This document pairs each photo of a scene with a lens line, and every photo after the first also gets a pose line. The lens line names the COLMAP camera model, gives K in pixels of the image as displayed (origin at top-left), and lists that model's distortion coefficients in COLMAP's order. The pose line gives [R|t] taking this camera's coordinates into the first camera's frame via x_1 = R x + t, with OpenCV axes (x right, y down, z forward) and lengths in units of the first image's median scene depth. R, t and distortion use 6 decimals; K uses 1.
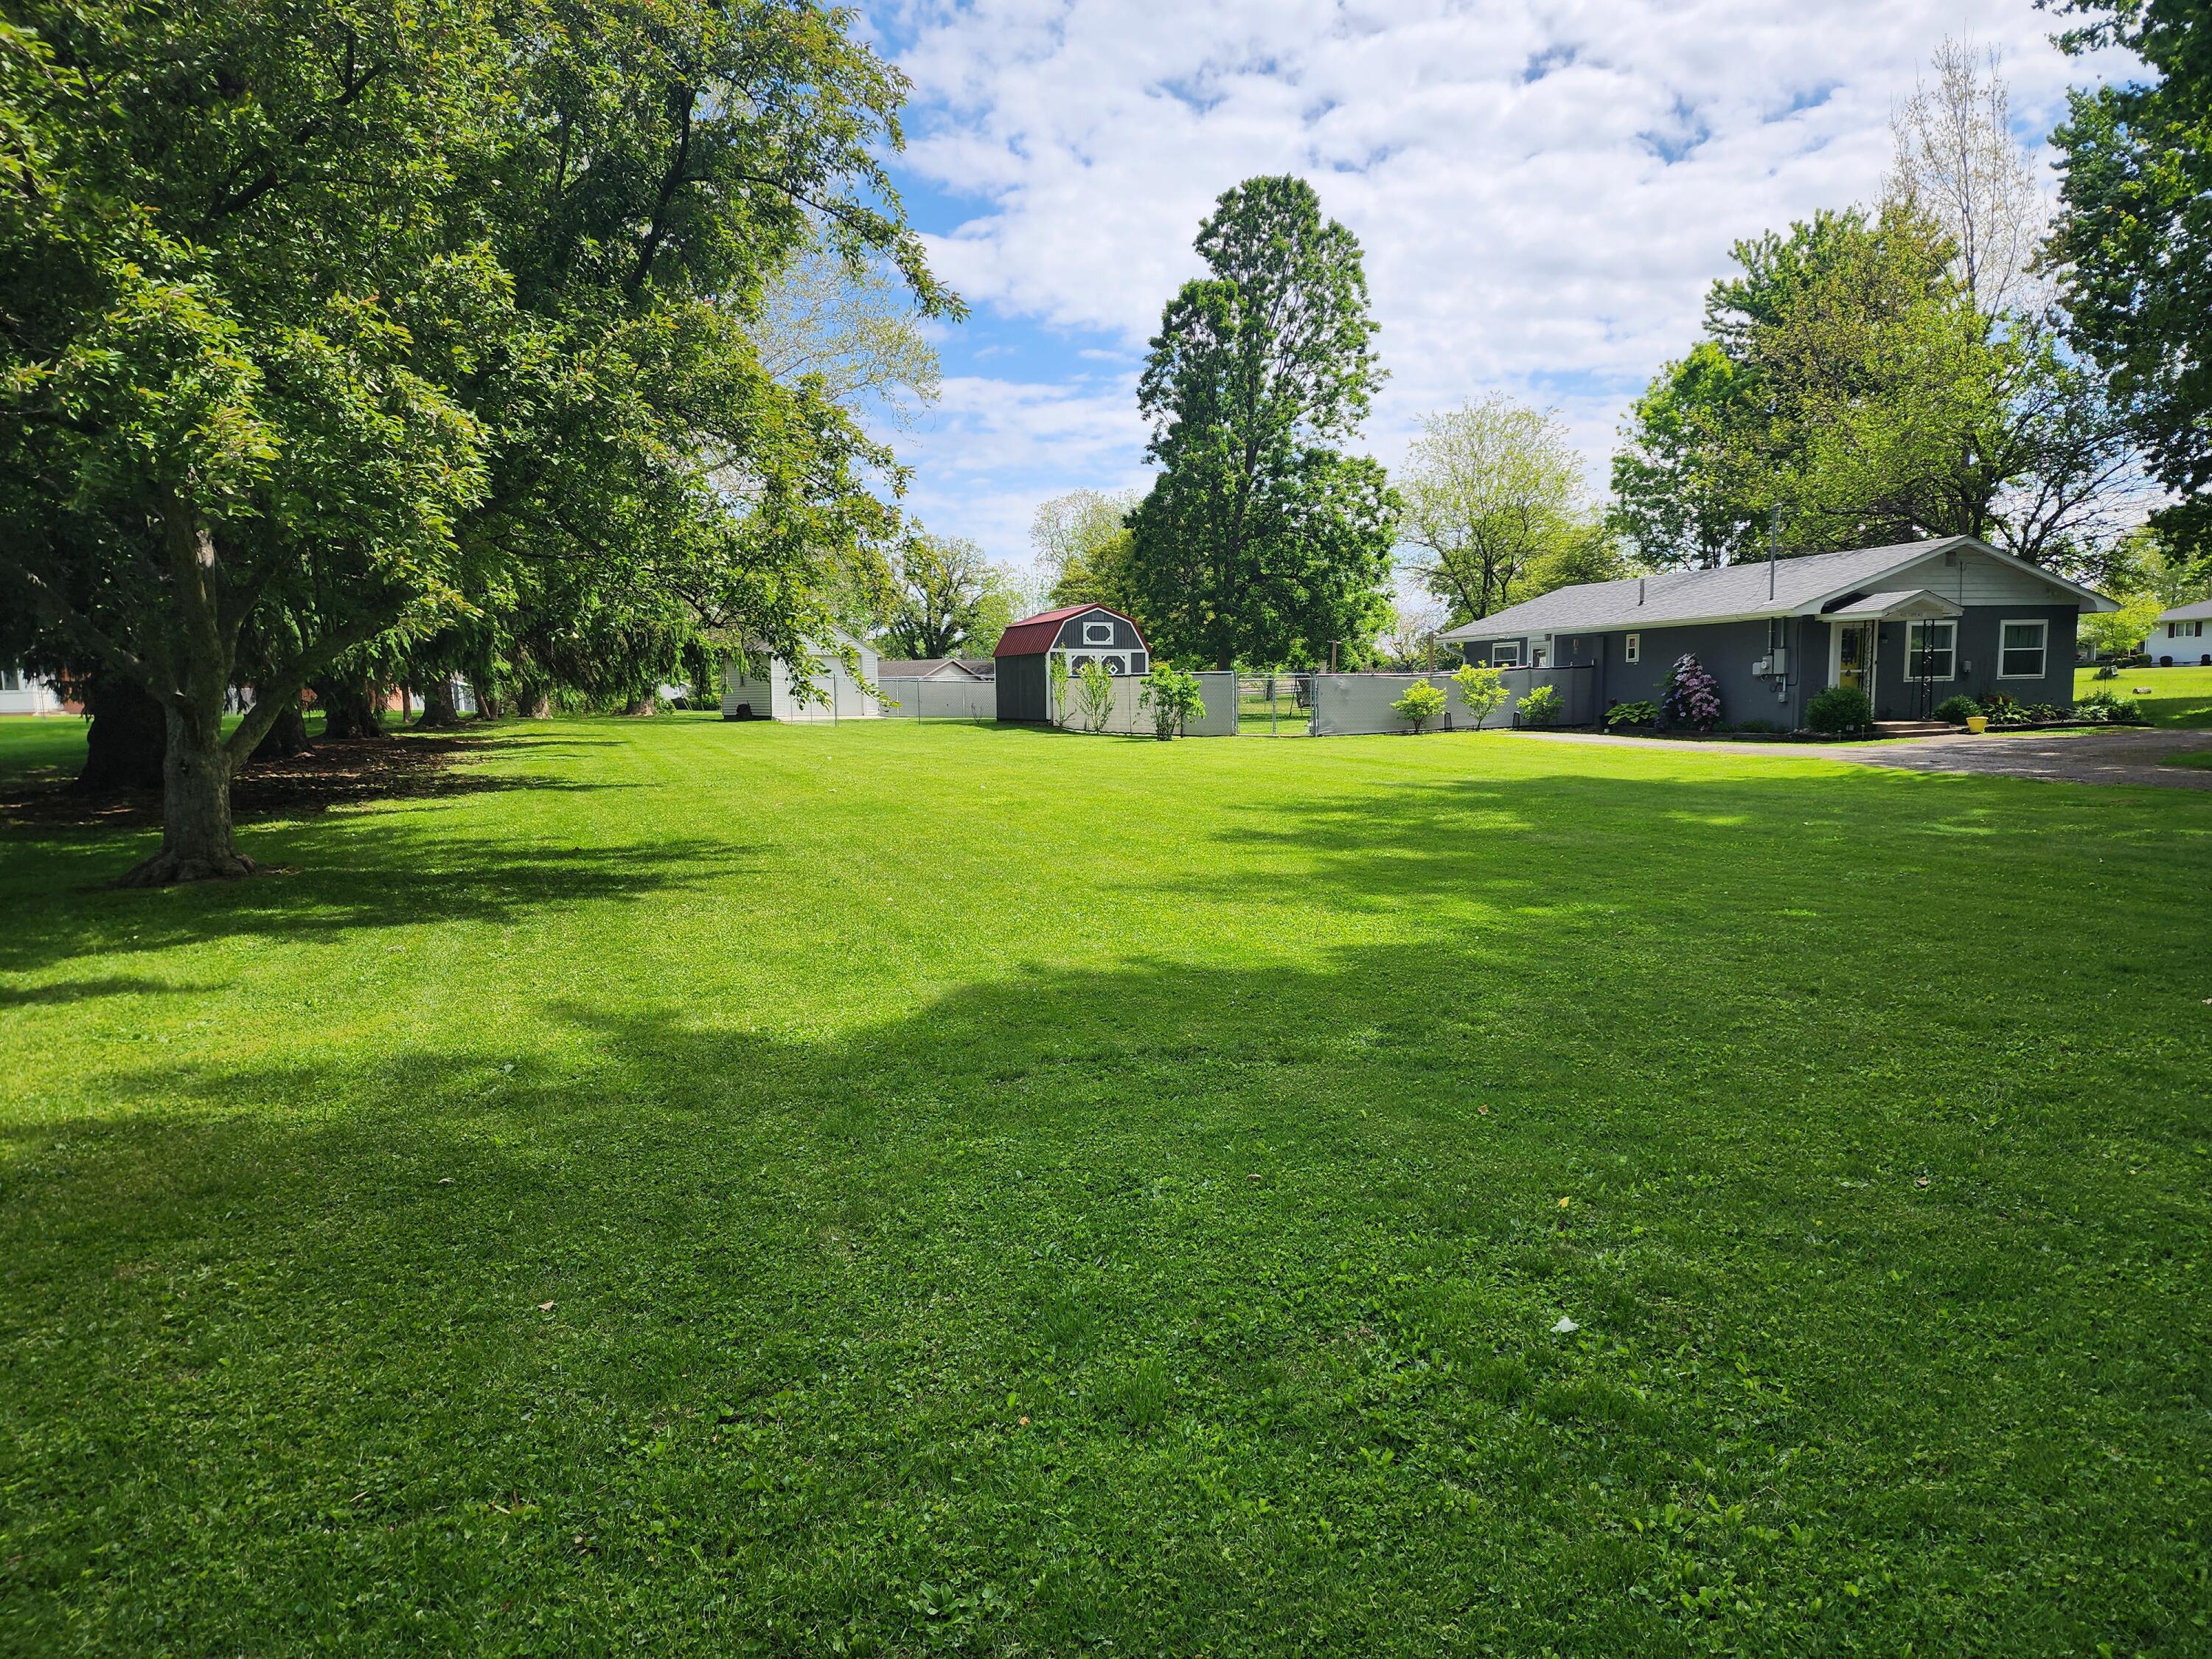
lens RADIAL K [[1452.3, 0, 1106.0], [0, 1452.3, 829.5], [0, 0, 1]] dist [0.111912, -0.111924]
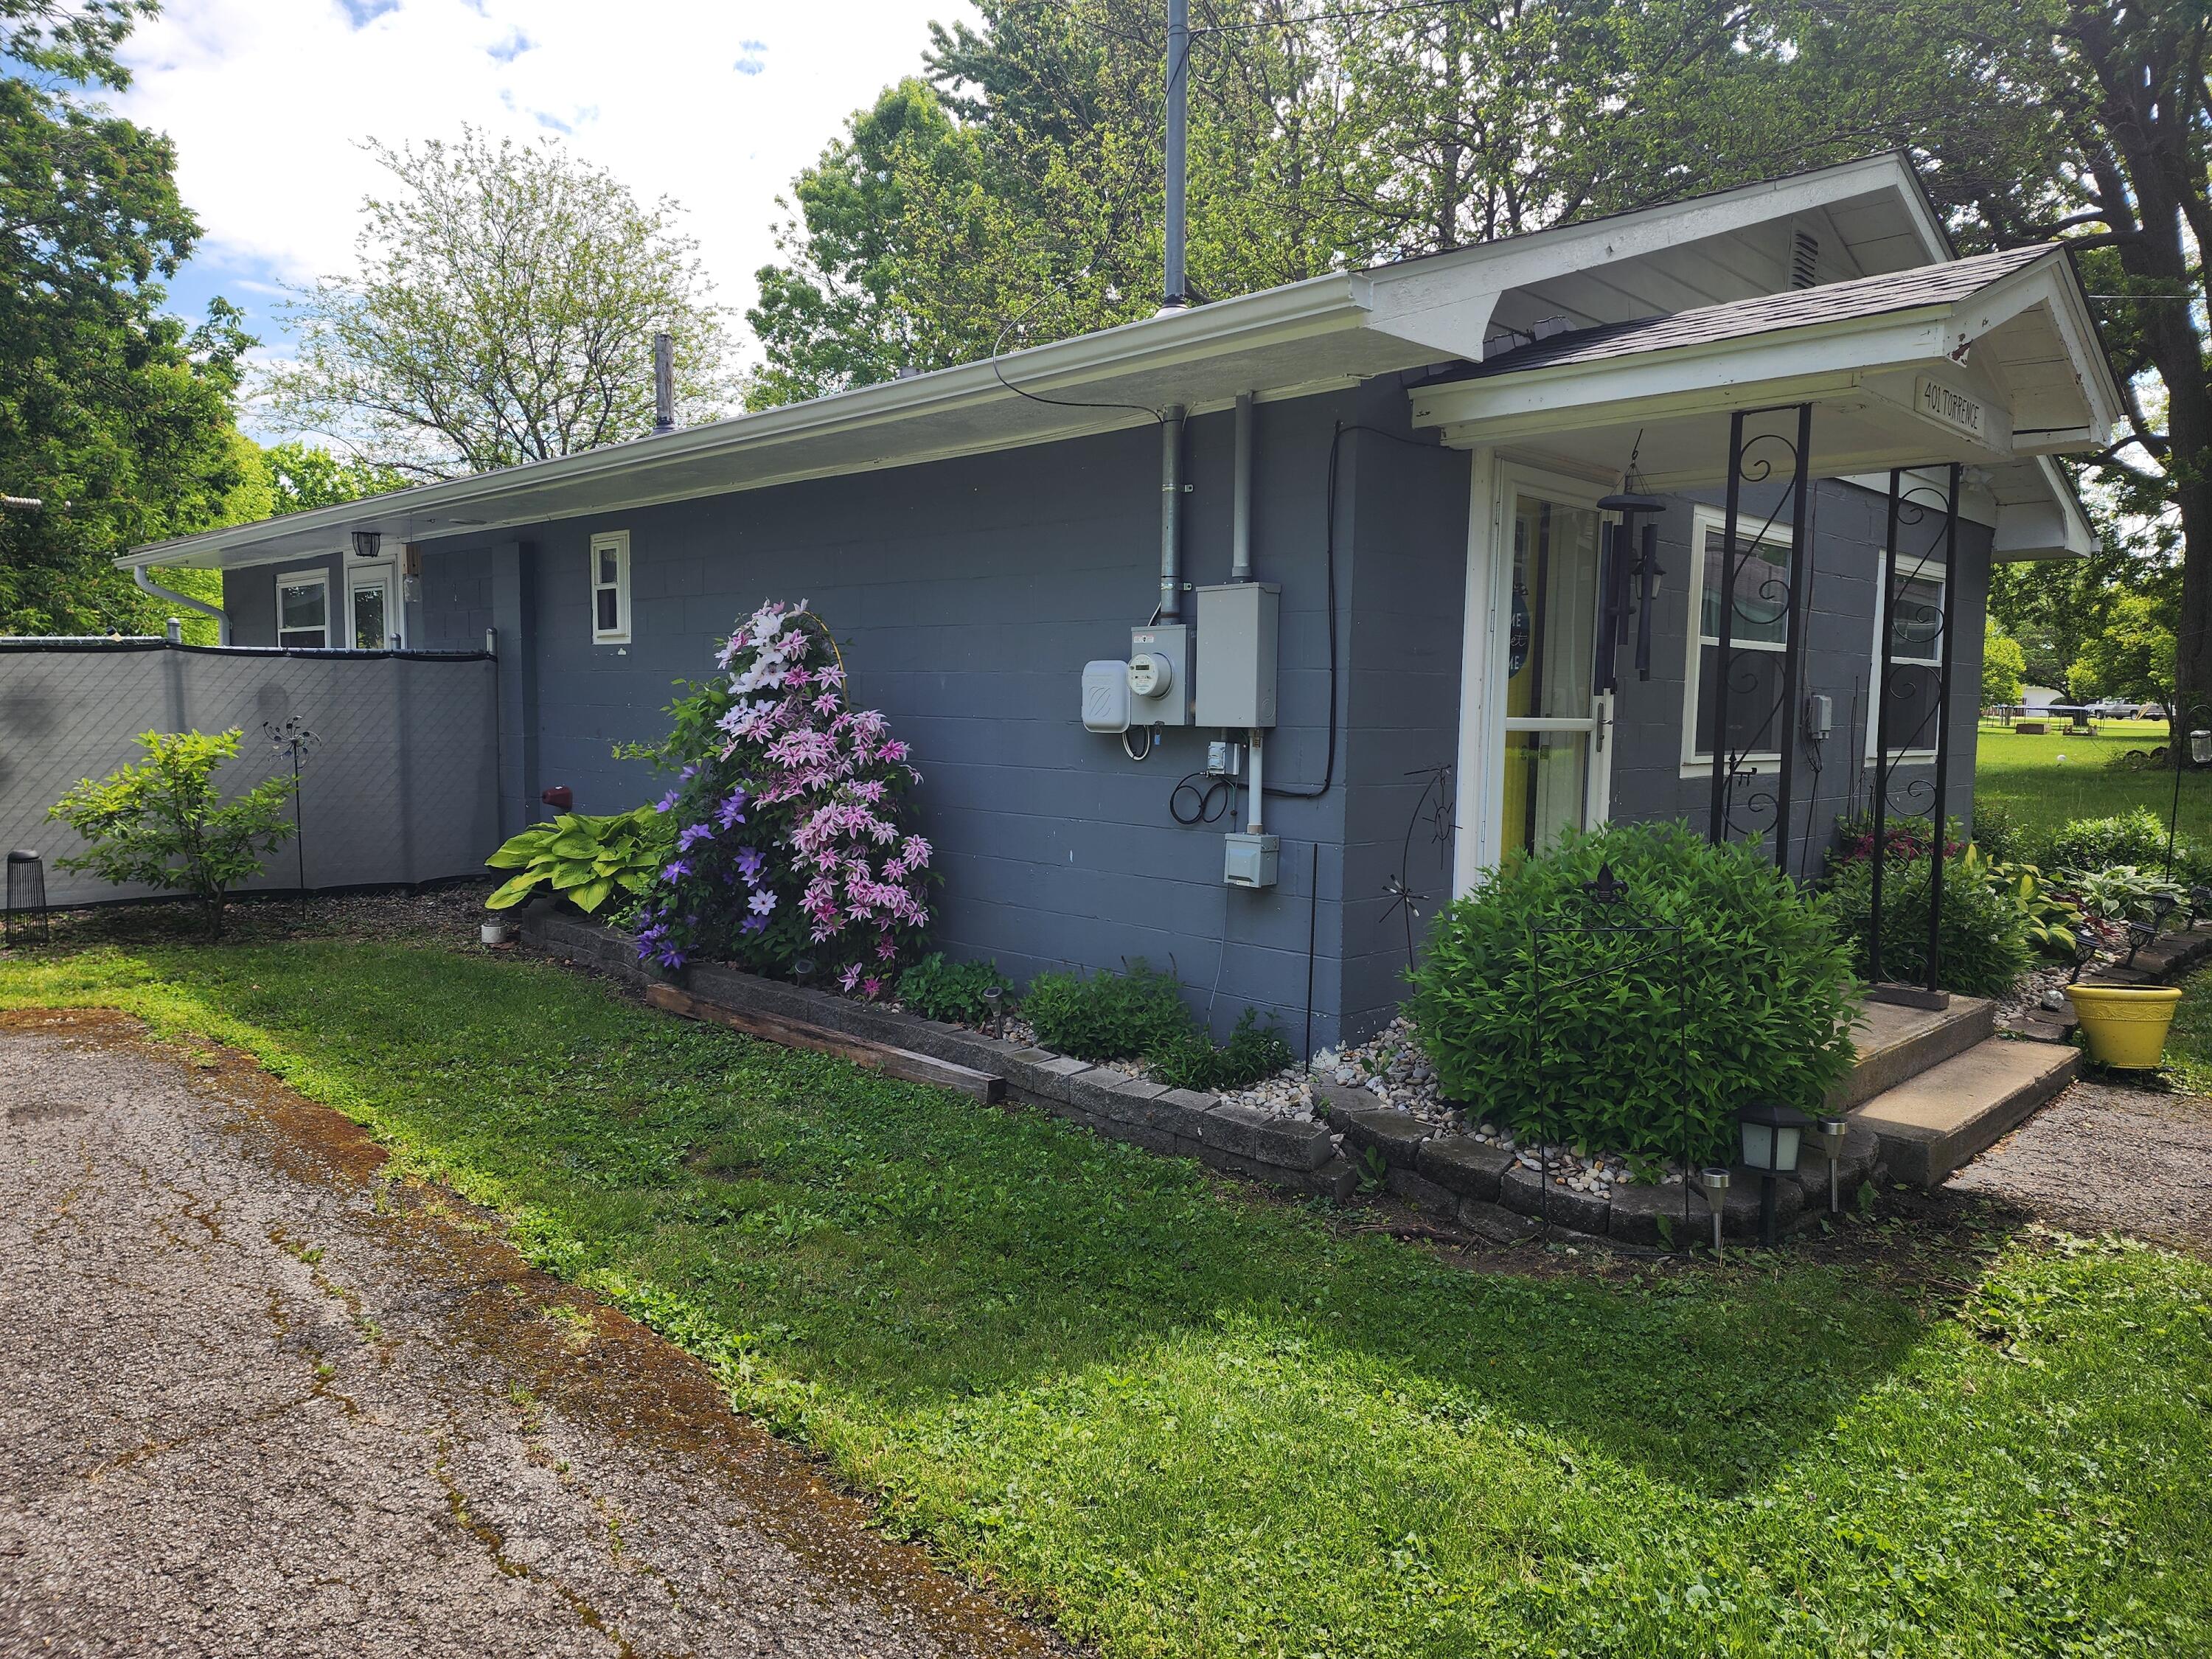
lens RADIAL K [[1452.3, 0, 1106.0], [0, 1452.3, 829.5], [0, 0, 1]] dist [0.111912, -0.111924]
pose [[0.881672, -0.003863, 0.471847, 0.341542], [0.009062, 0.999921, -0.008747, -0.086746], [-0.471776, 0.011988, 0.881637, 0.809368]]
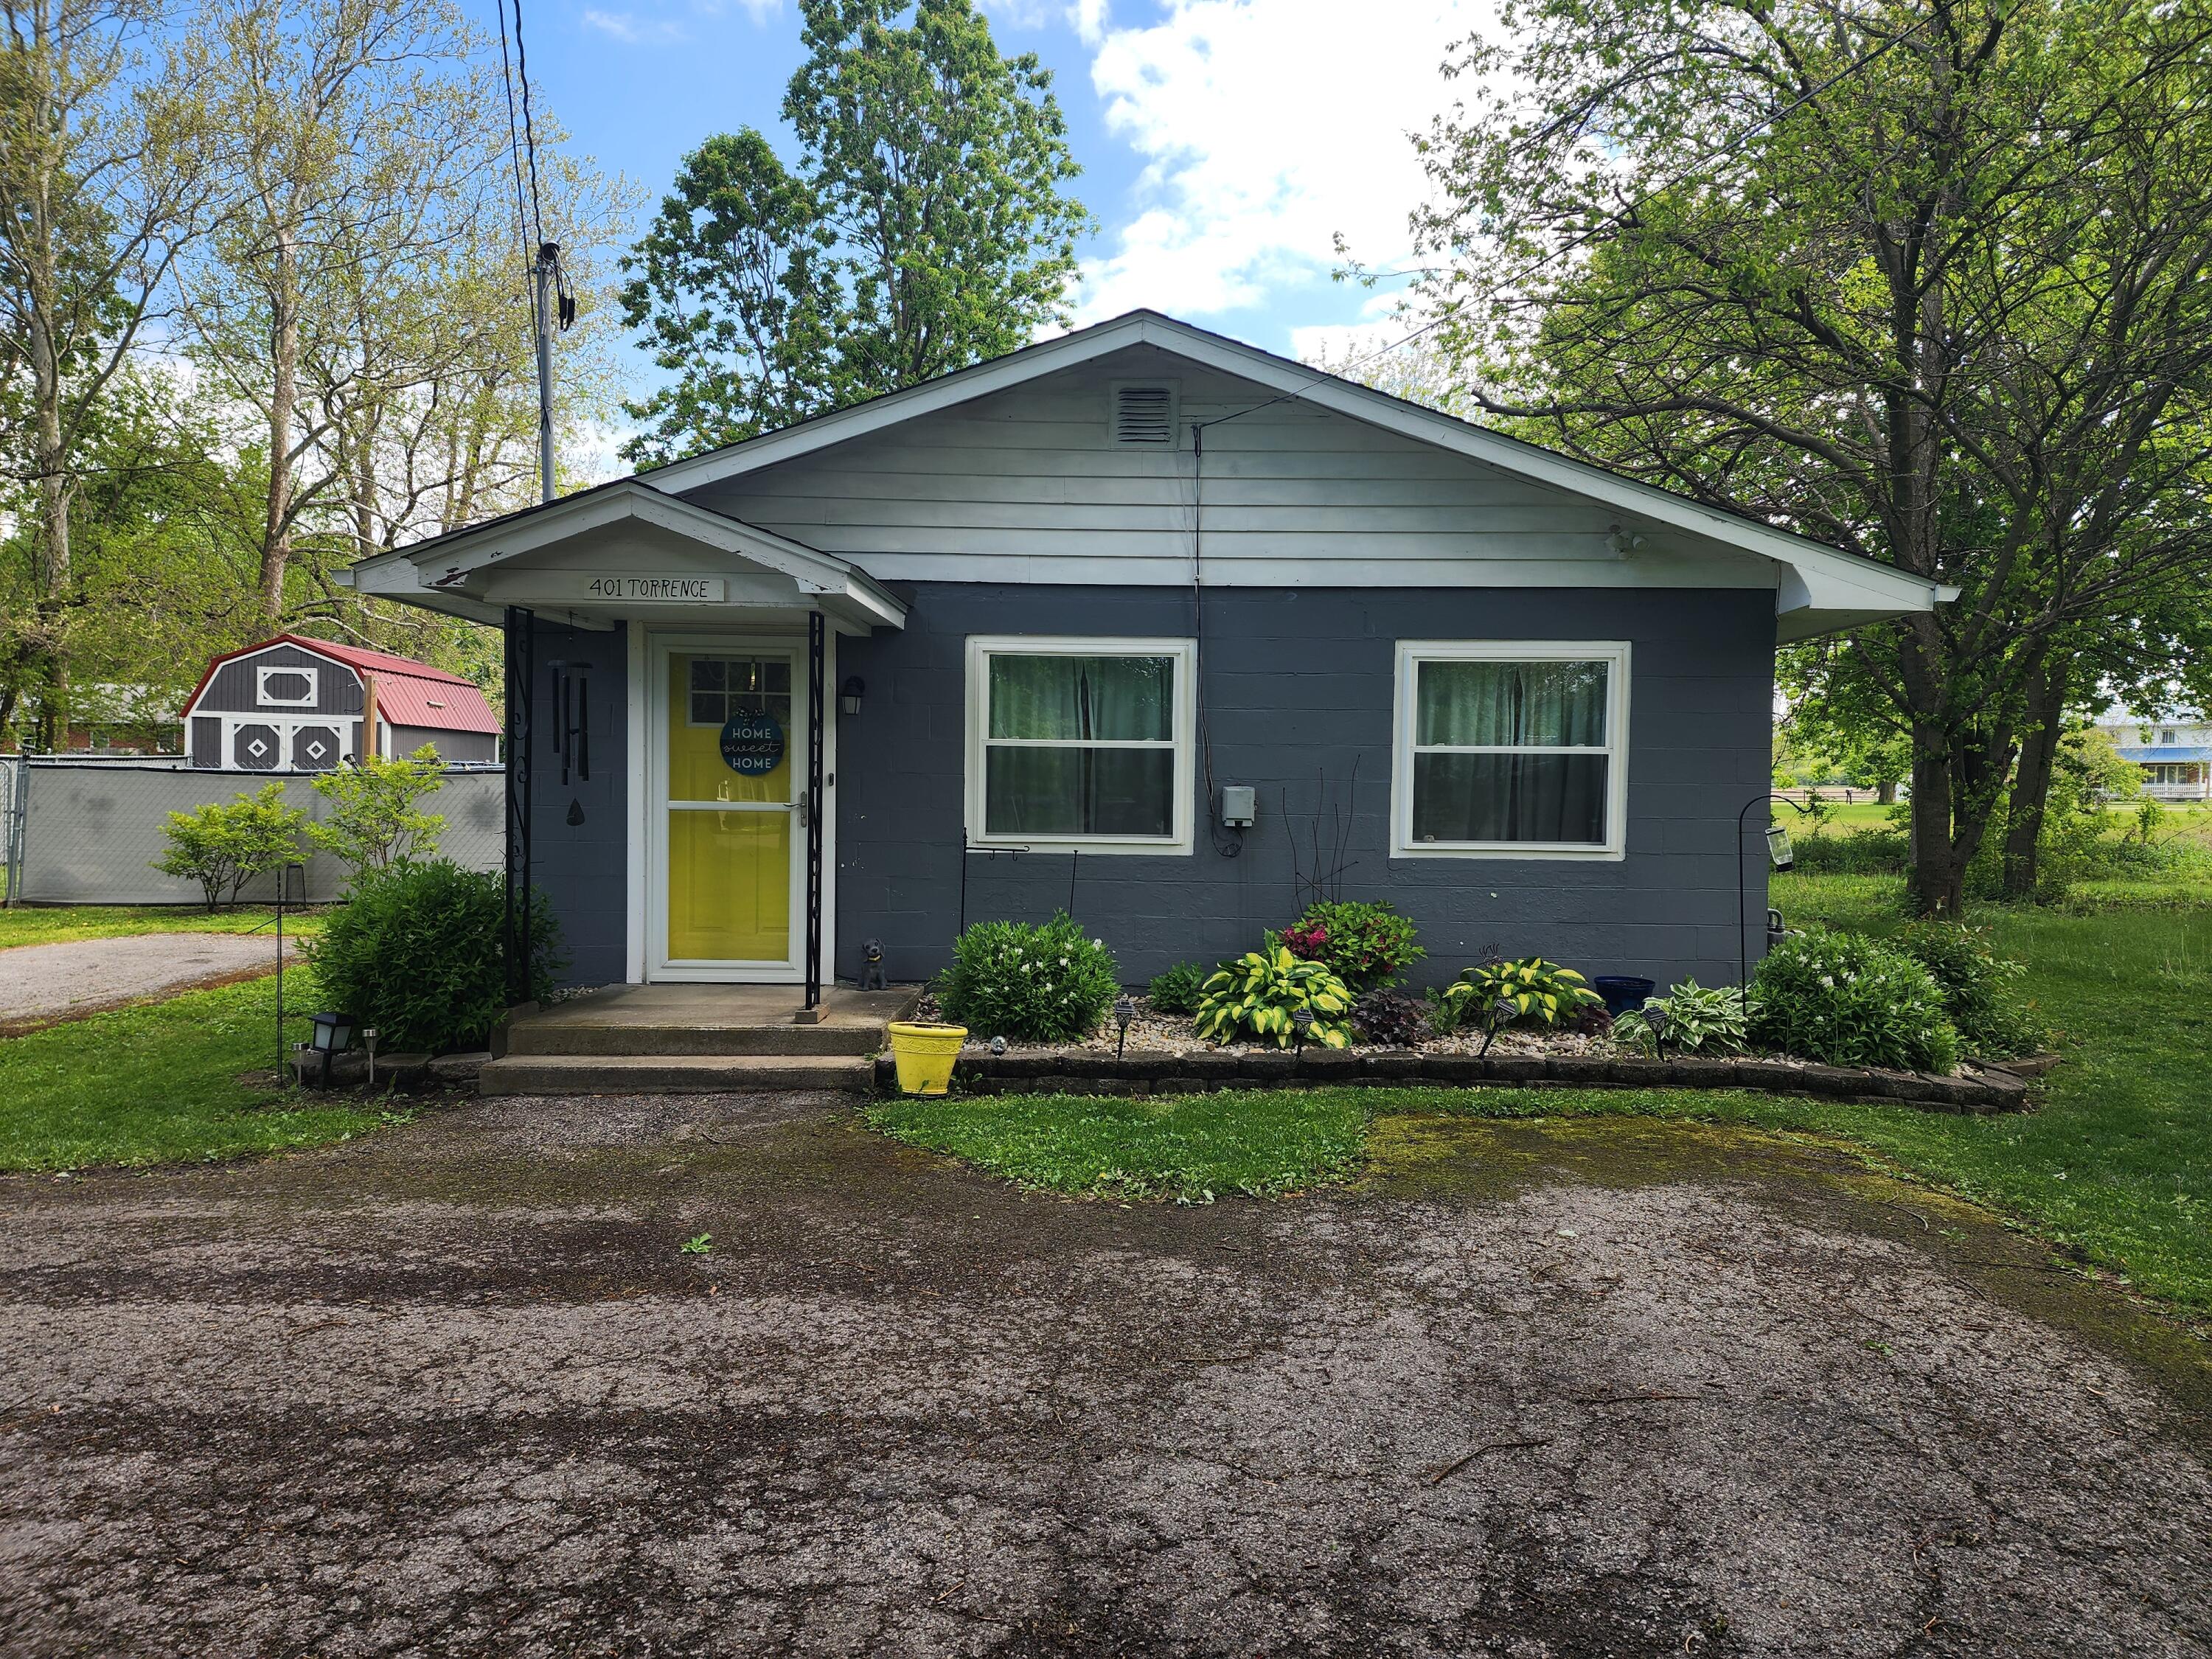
lens RADIAL K [[1452.3, 0, 1106.0], [0, 1452.3, 829.5], [0, 0, 1]] dist [0.111912, -0.111924]
pose [[0.947484, 0.040809, -0.317190, 0.624077], [-0.061246, 0.996621, -0.054727, -0.086746], [0.313885, 0.071279, 0.946782, 0.718872]]
